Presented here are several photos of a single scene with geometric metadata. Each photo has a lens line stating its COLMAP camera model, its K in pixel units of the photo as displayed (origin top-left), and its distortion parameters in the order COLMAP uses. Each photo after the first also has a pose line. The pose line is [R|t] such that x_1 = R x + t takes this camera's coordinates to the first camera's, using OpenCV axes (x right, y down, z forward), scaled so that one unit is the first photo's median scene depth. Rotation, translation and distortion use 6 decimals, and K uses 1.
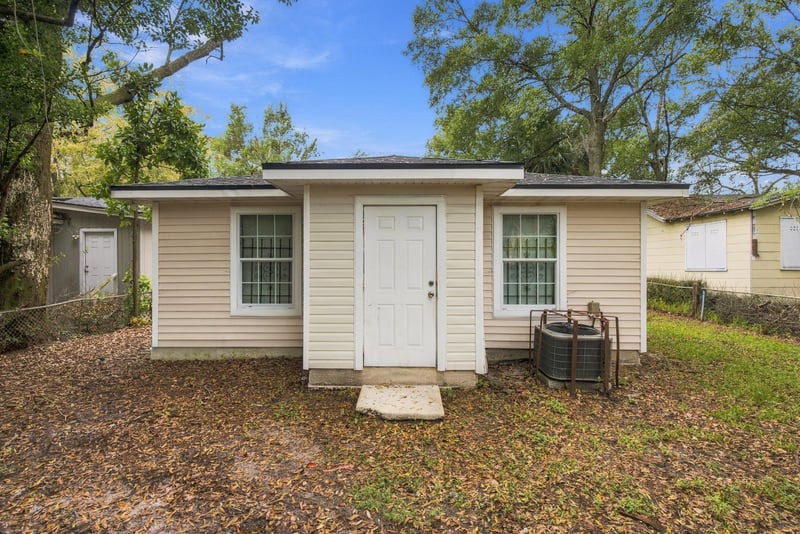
lens RADIAL K [[394.2, 0, 397.4], [0, 394.2, 265.3], [0, 0, 1]] dist [-0.001528, -0.000404]
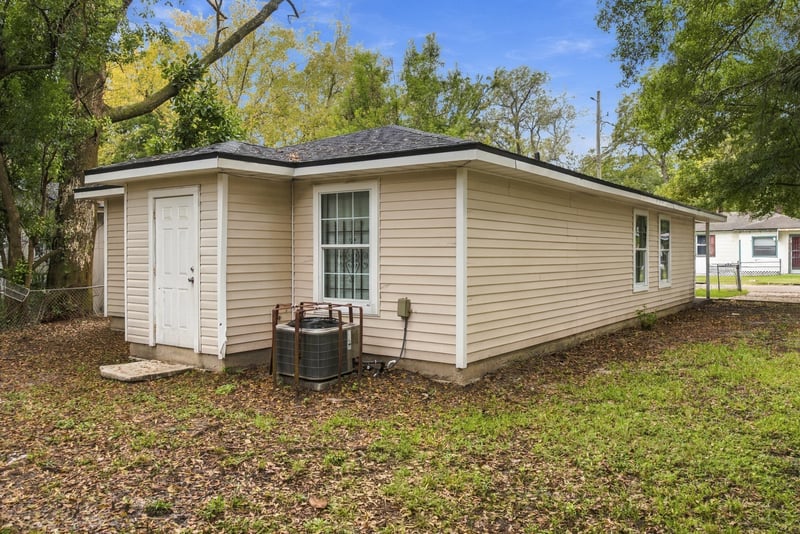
lens RADIAL K [[614.7, 0, 400.3], [0, 614.7, 271.1], [0, 0, 1]] dist [-0.002608, 0.000466]
pose [[0.833114, 0.014454, -0.552912, 1.173532], [0.001063, 0.999615, 0.027734, 0.003979], [0.553100, -0.023693, 0.832778, -0.044888]]
